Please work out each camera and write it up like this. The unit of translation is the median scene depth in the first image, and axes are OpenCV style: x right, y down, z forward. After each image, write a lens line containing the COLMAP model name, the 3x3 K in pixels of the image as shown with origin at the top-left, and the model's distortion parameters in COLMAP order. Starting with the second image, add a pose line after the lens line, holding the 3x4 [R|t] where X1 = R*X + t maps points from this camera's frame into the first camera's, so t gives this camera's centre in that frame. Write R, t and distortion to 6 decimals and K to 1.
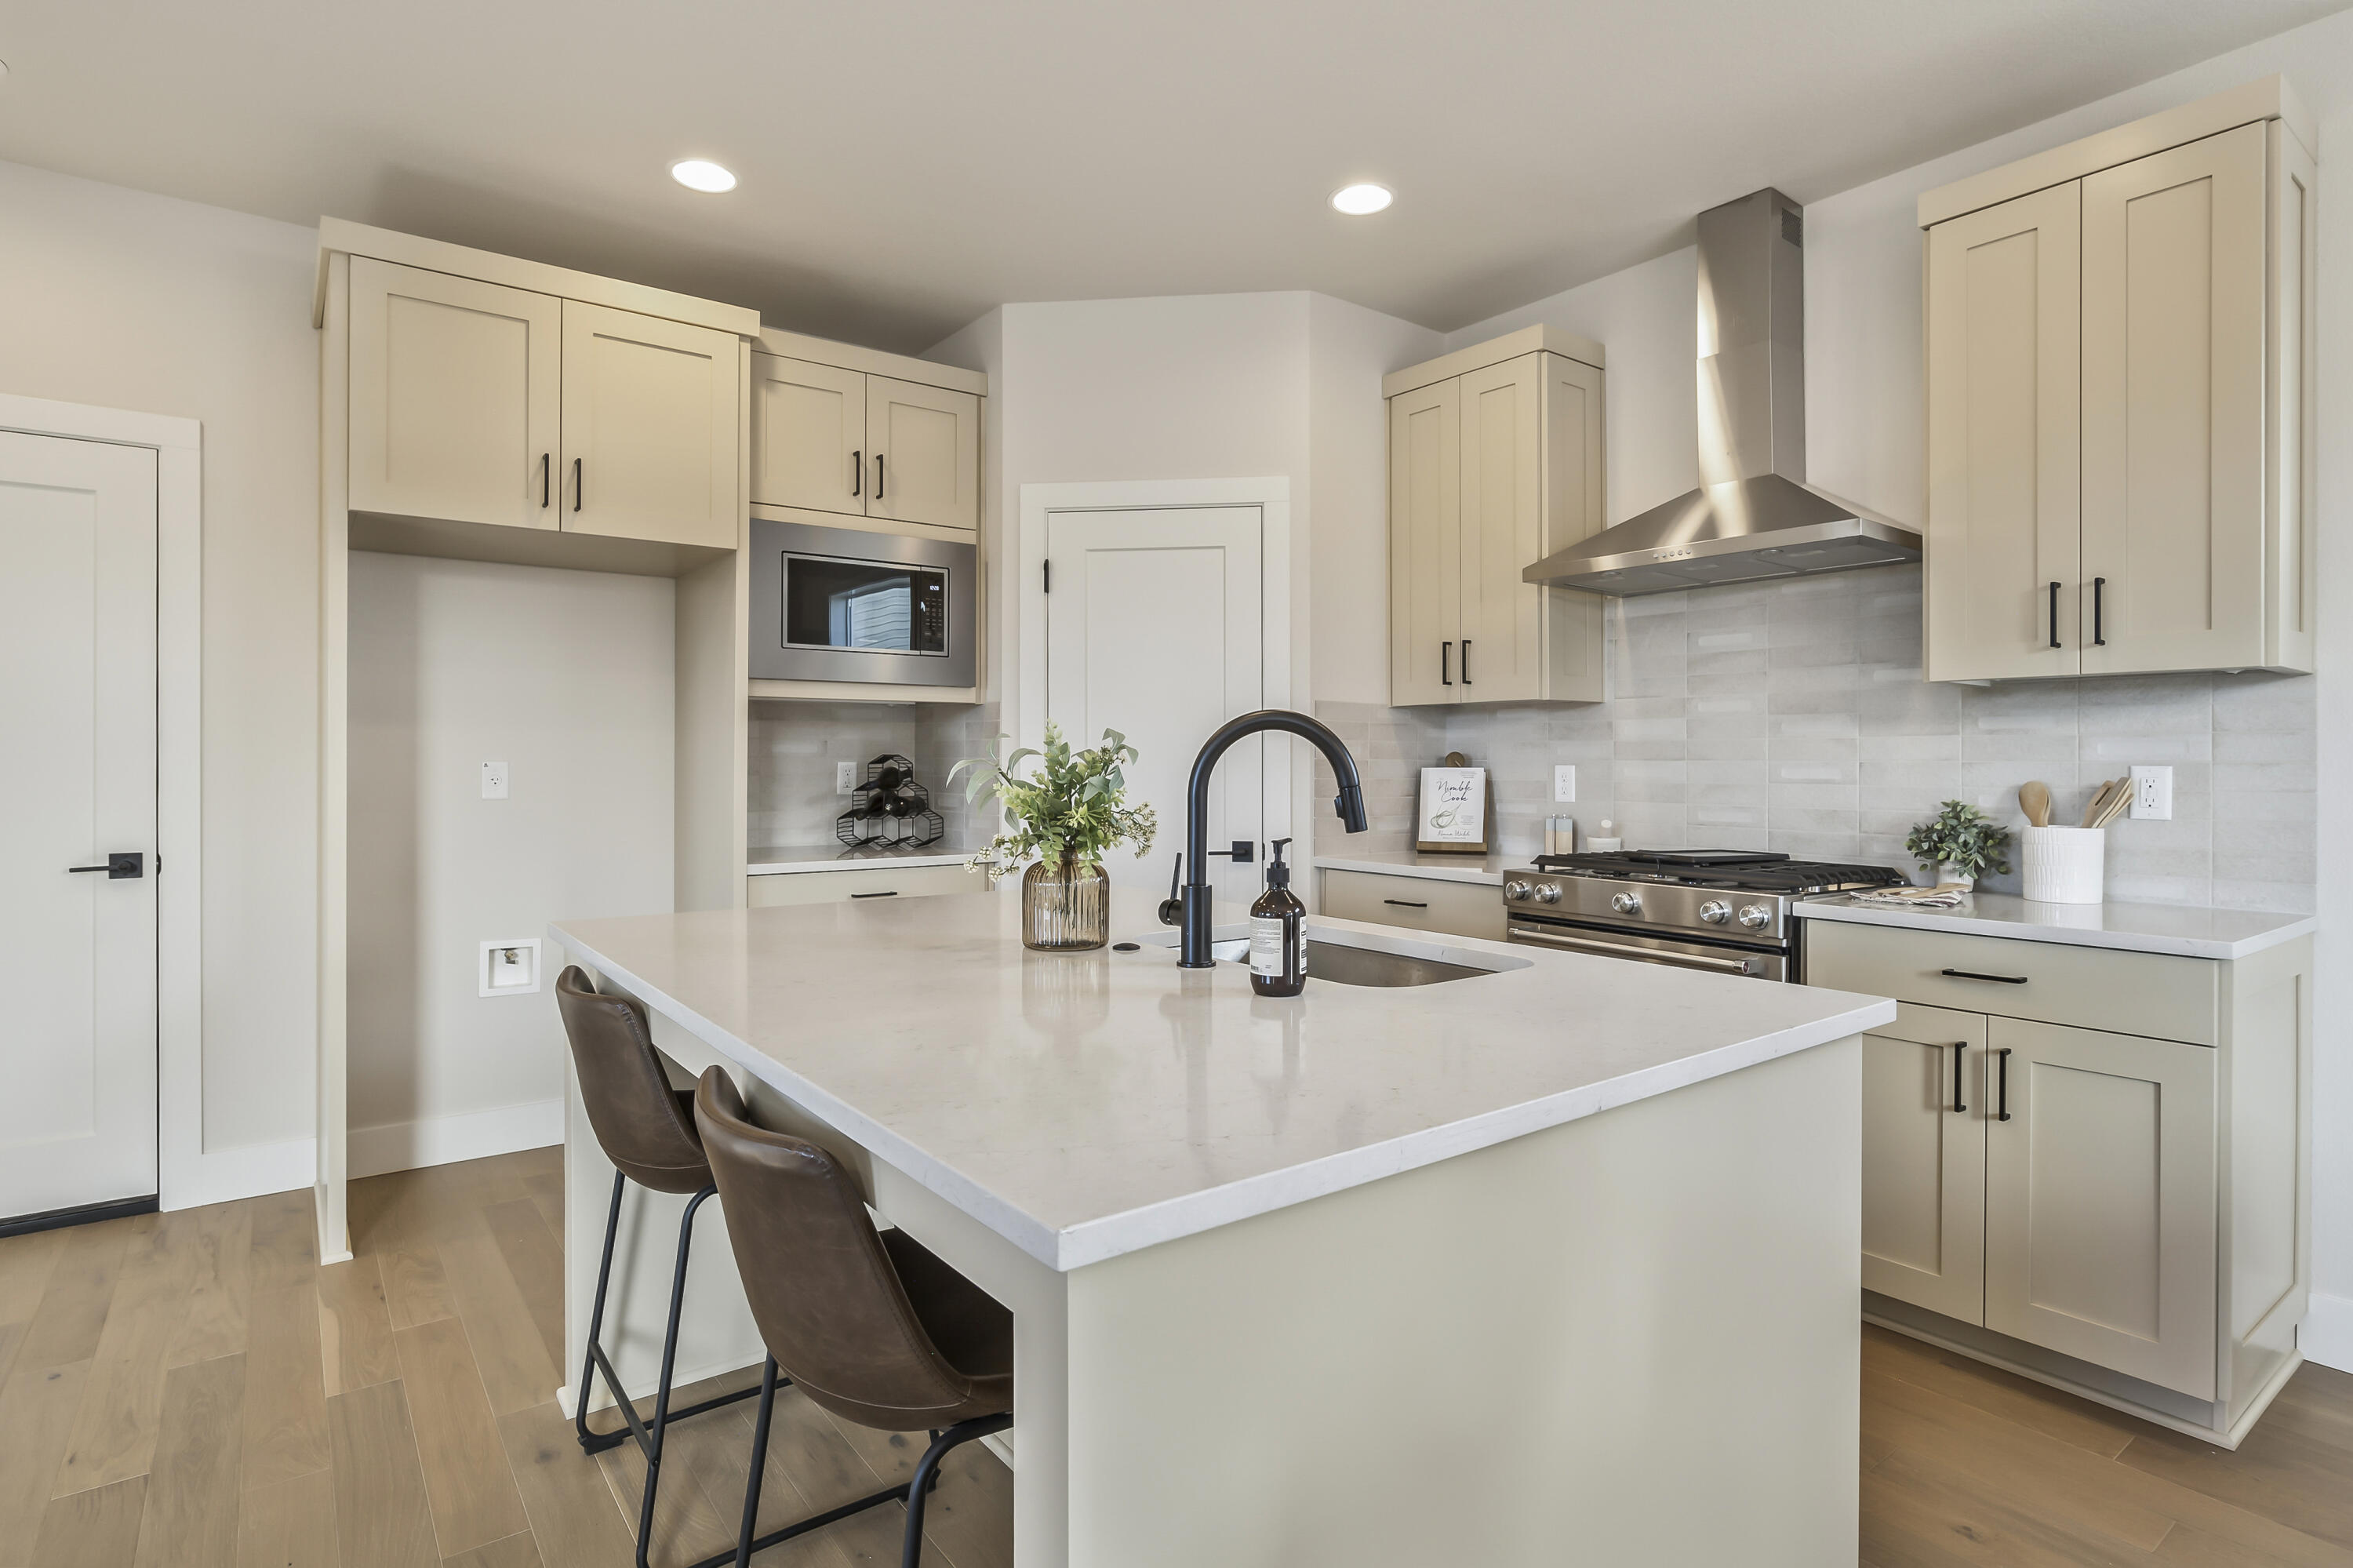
lens RADIAL K [[1200.7, 0, 1179.1], [0, 1200.7, 765.9], [0, 0, 1]] dist [-0.016579, 0.000201]
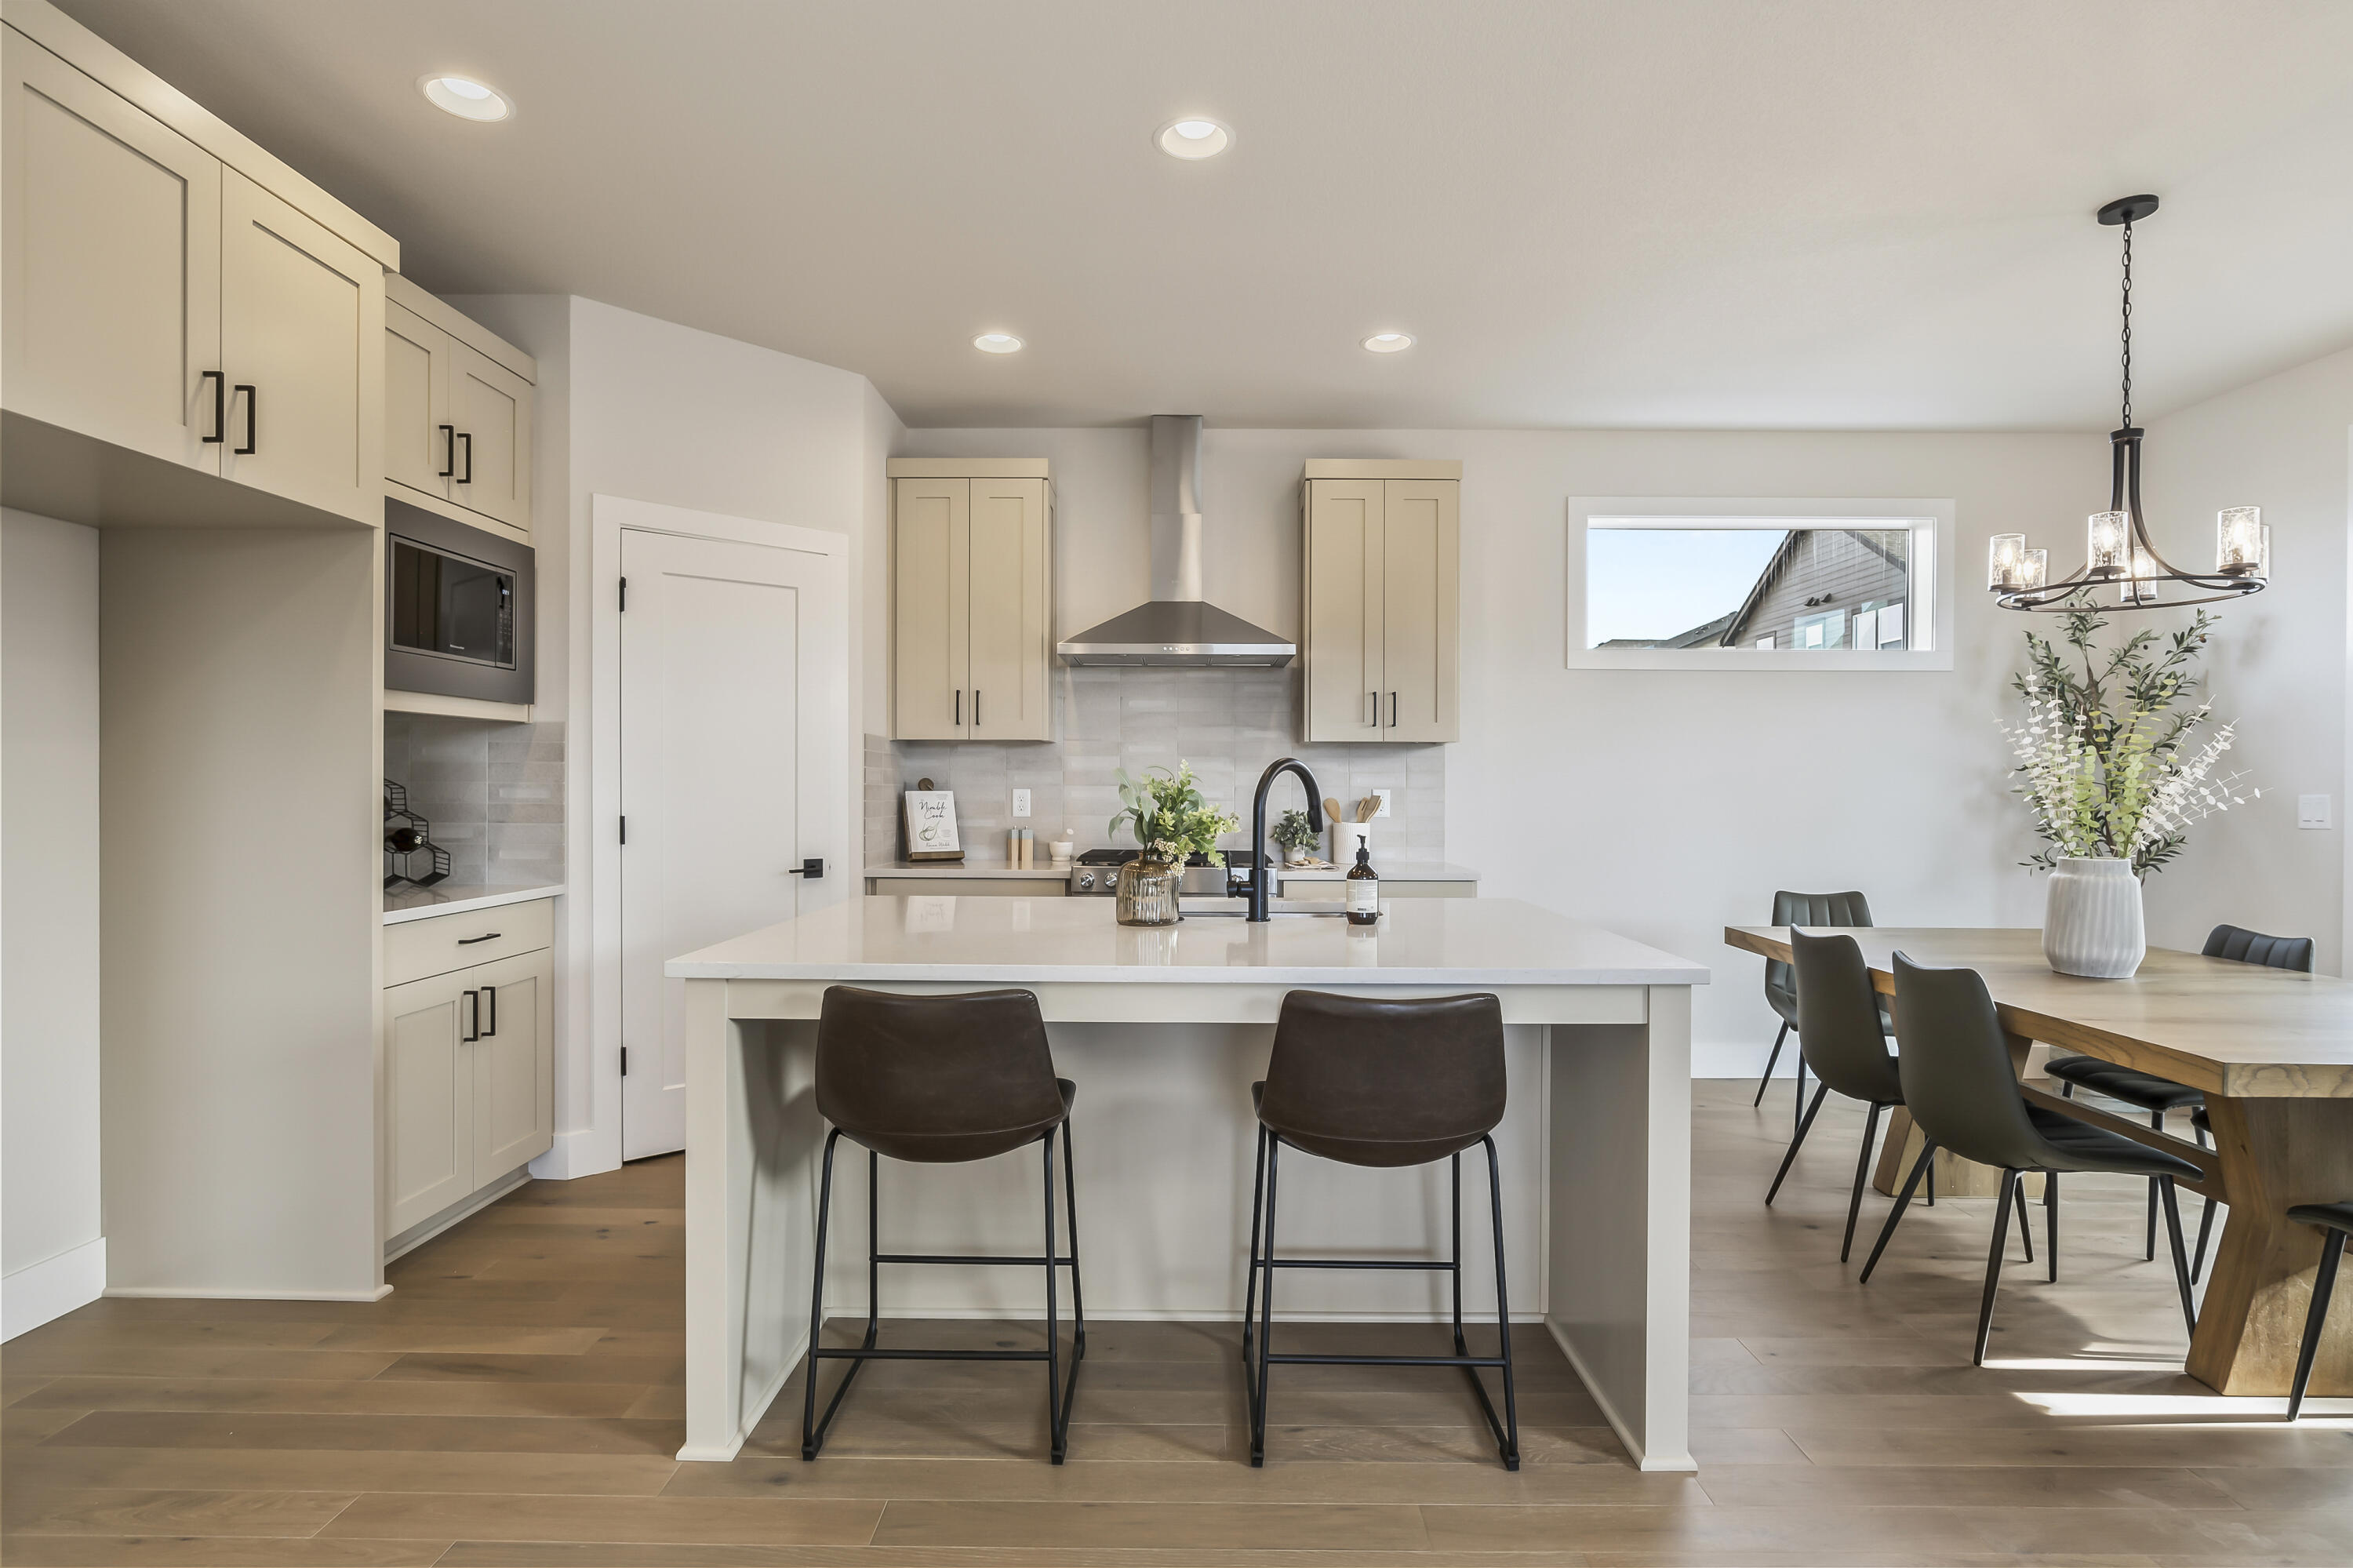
lens RADIAL K [[1176.0, 0, 1179.2], [0, 1176.0, 791.5], [0, 0, 1]] dist [-0.031787, 0.020459]
pose [[0.611761, -0.004739, 0.791028, -0.628241], [0.000309, 0.999983, 0.005751, -0.005323], [-0.791043, -0.003274, 0.611752, 0.077526]]
